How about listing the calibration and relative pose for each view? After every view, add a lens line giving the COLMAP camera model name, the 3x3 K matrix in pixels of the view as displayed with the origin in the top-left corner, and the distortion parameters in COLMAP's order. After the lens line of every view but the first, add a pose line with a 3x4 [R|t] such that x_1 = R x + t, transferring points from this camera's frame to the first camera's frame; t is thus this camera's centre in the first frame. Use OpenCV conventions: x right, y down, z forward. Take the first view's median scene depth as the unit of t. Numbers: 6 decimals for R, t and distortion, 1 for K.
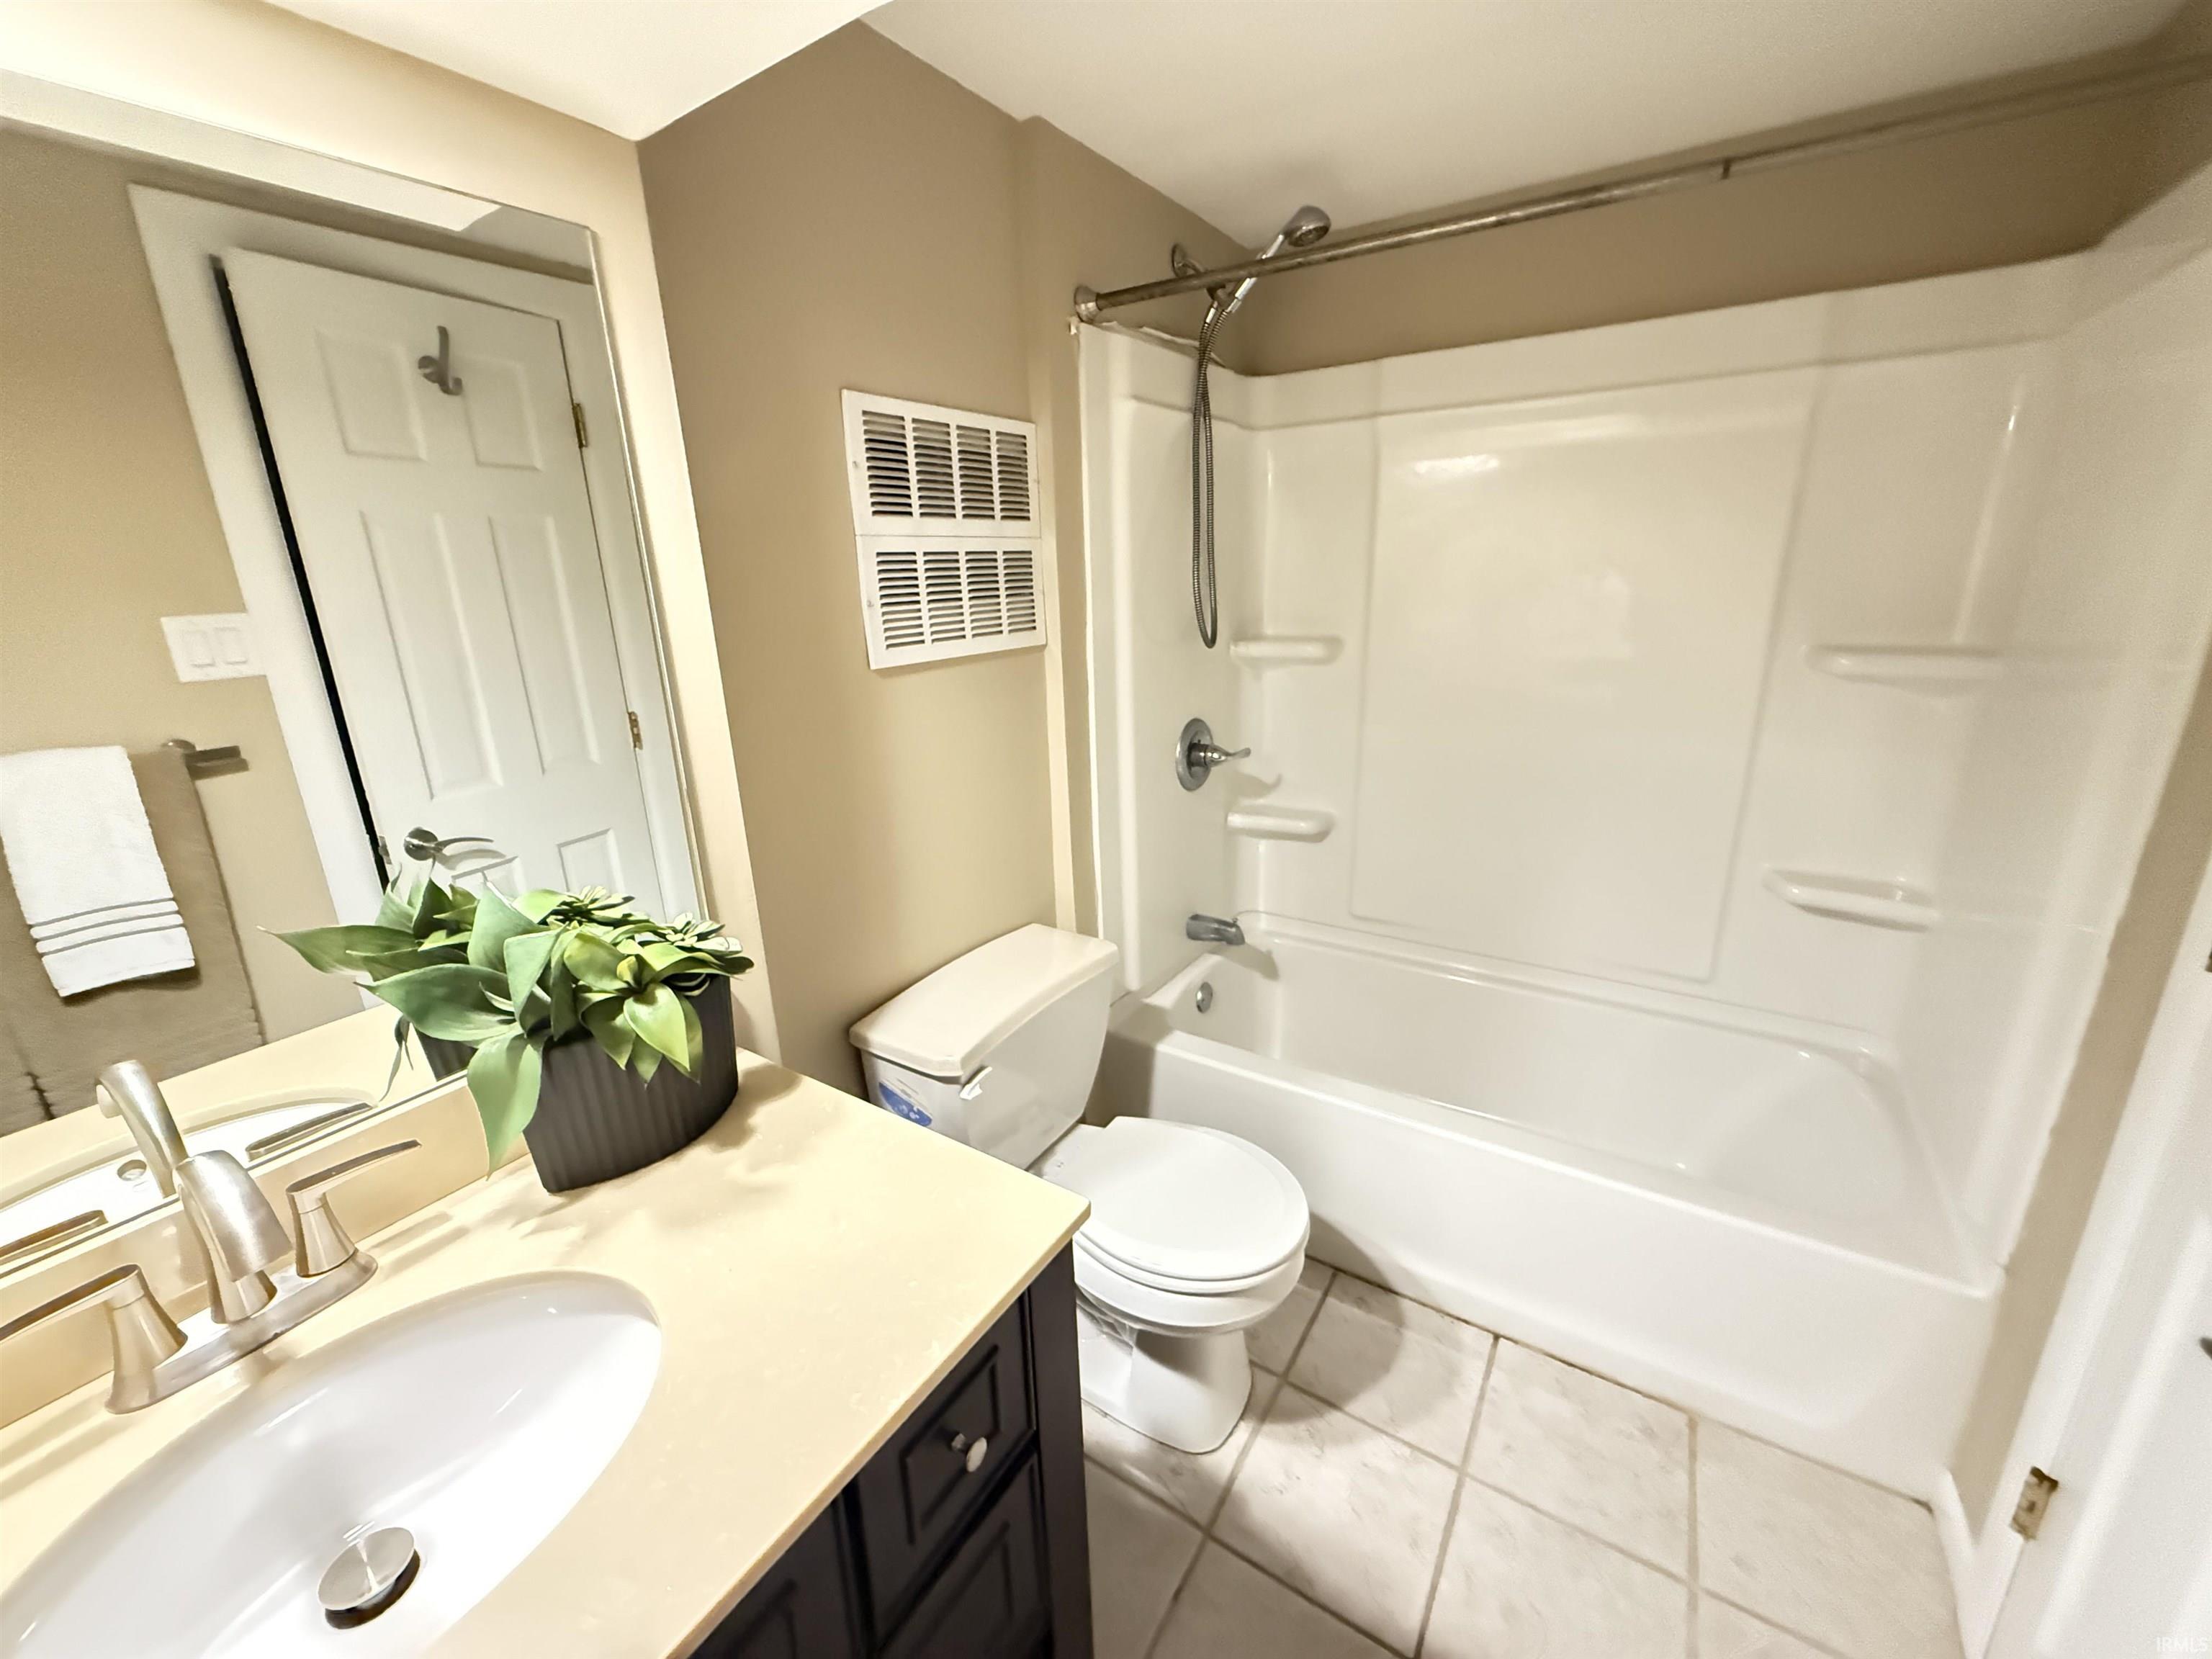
lens RADIAL K [[880.1, 0, 1102.8], [0, 880.1, 824.2], [0, 0, 1]] dist [0.001527, -0.000226]
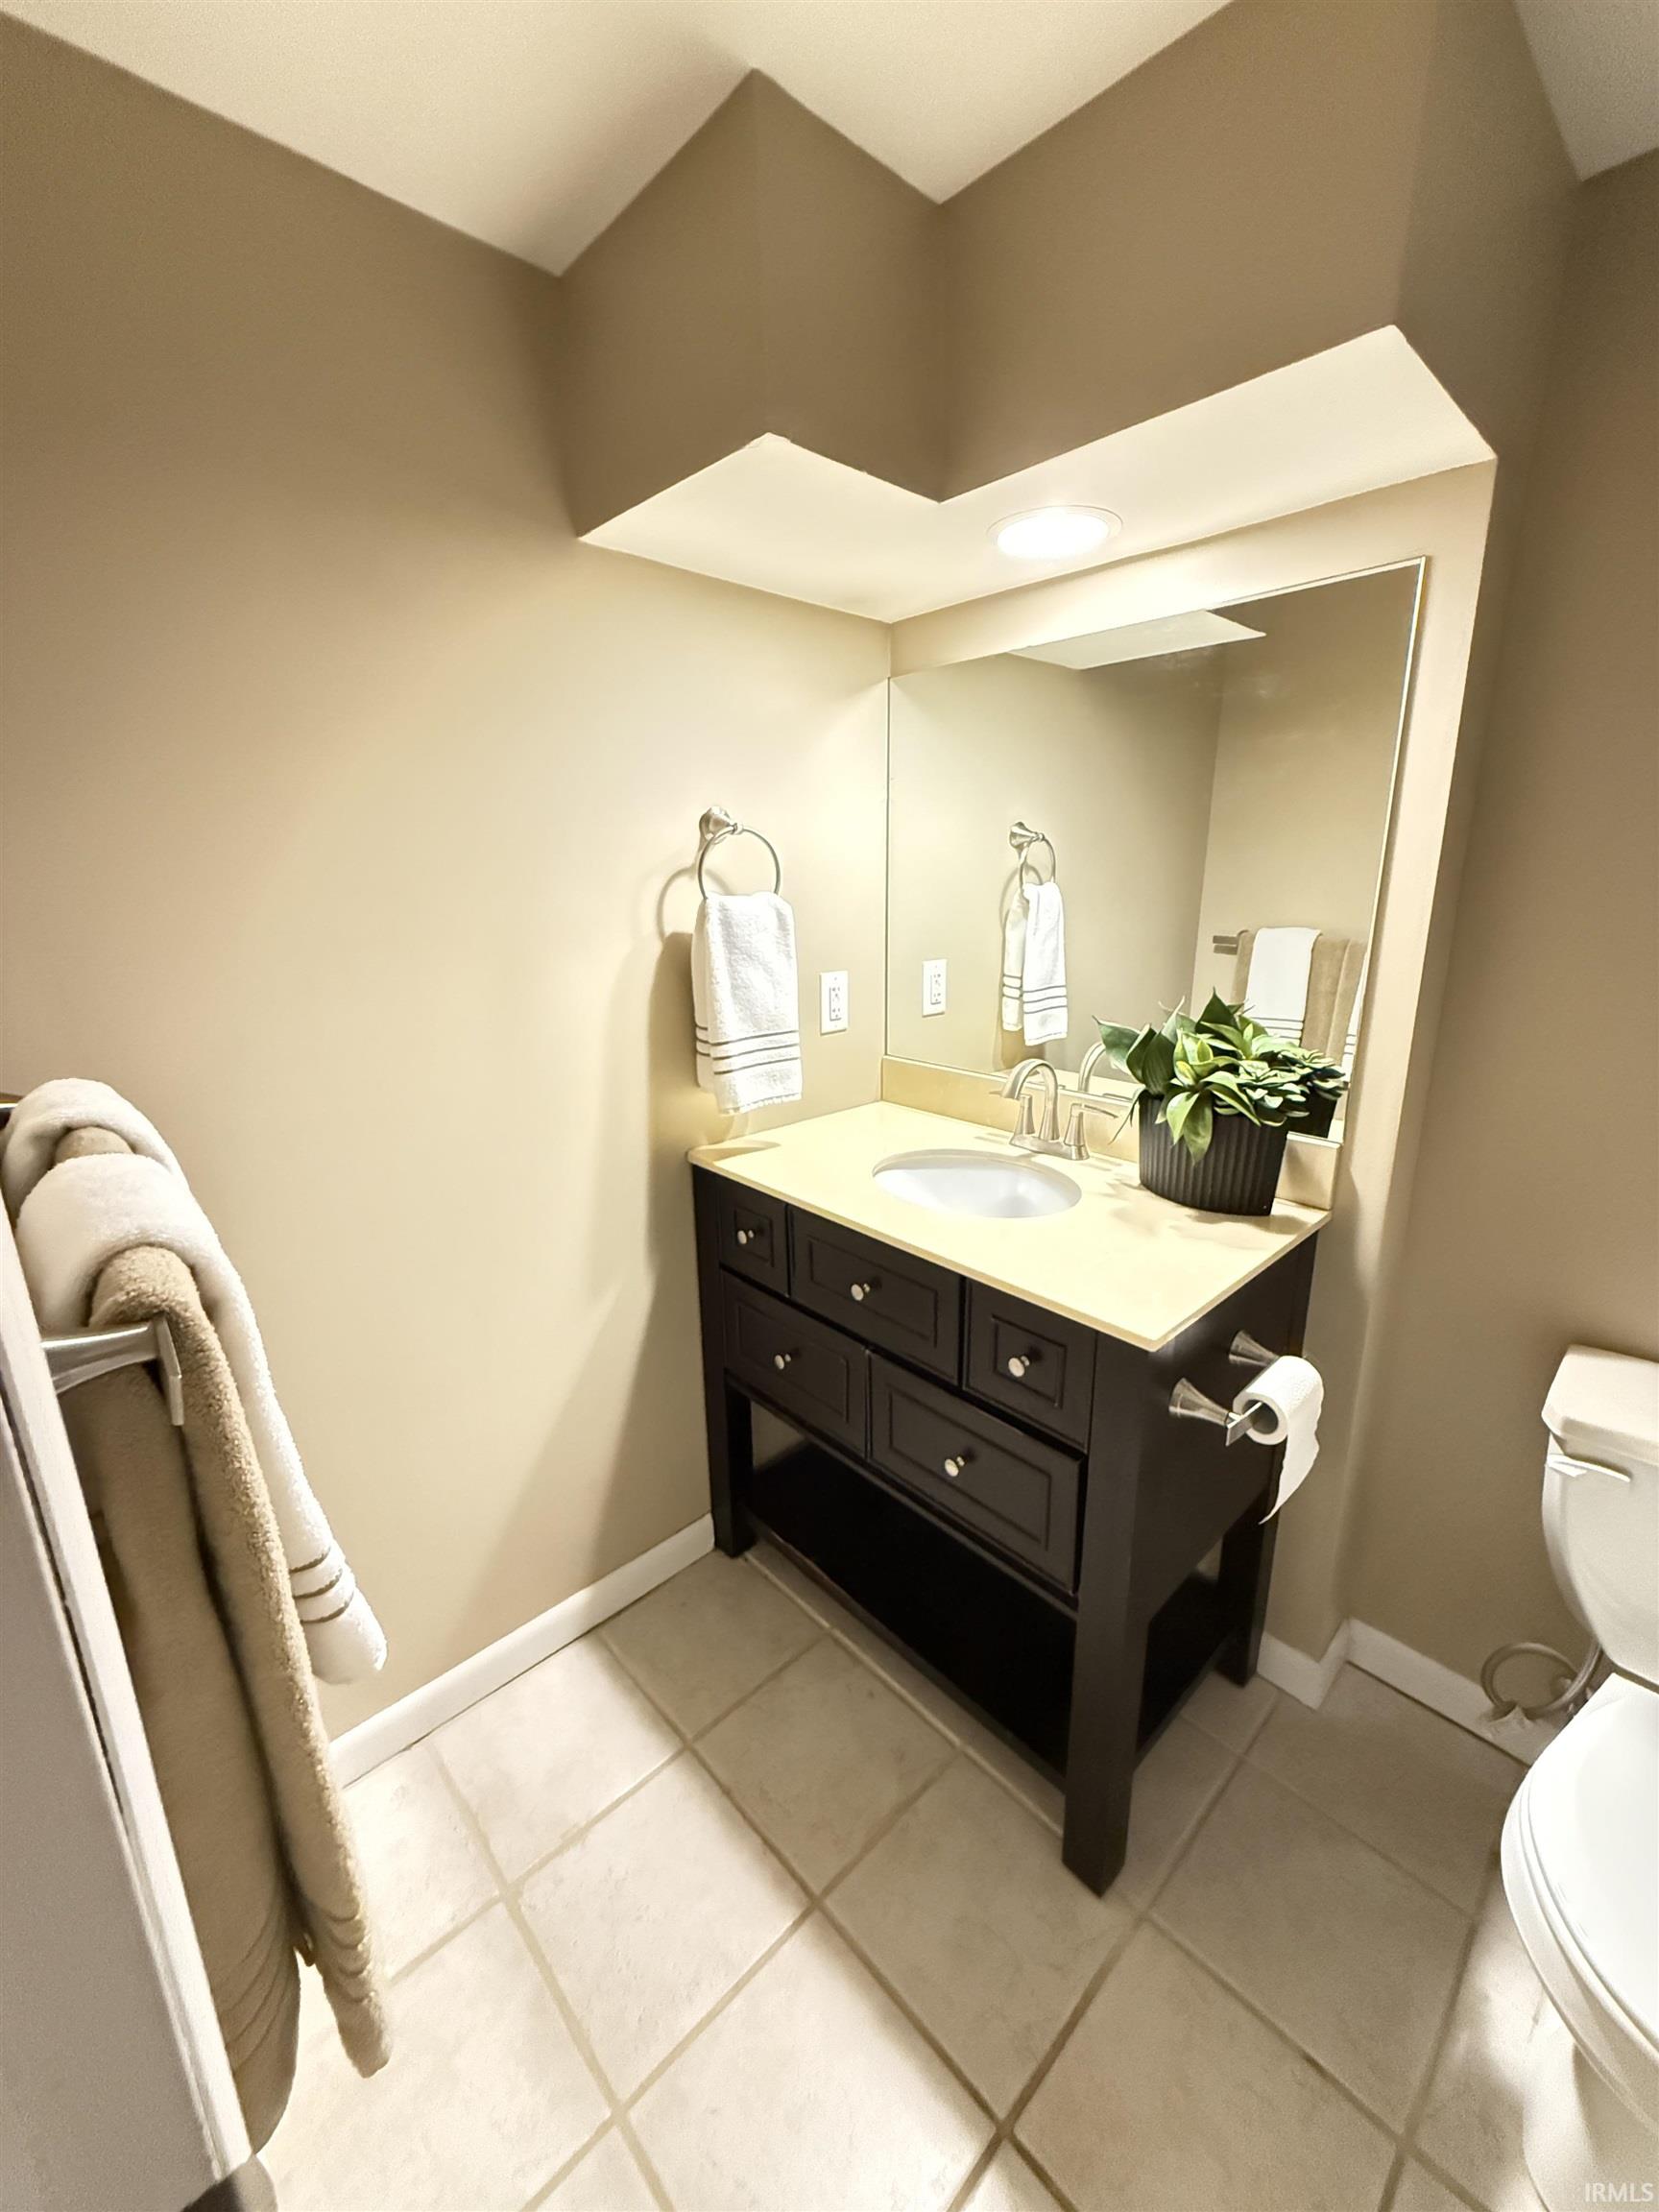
lens RADIAL K [[880.1, 0, 829.0], [0, 880.1, 1100.7], [0, 0, 1]] dist [0.001527, -0.000226]
pose [[-0.238433, 0.291216, -0.926468, 1.028274], [-0.248607, 0.903892, 0.348100, -0.161892], [0.938799, 0.313325, -0.143120, 0.618464]]
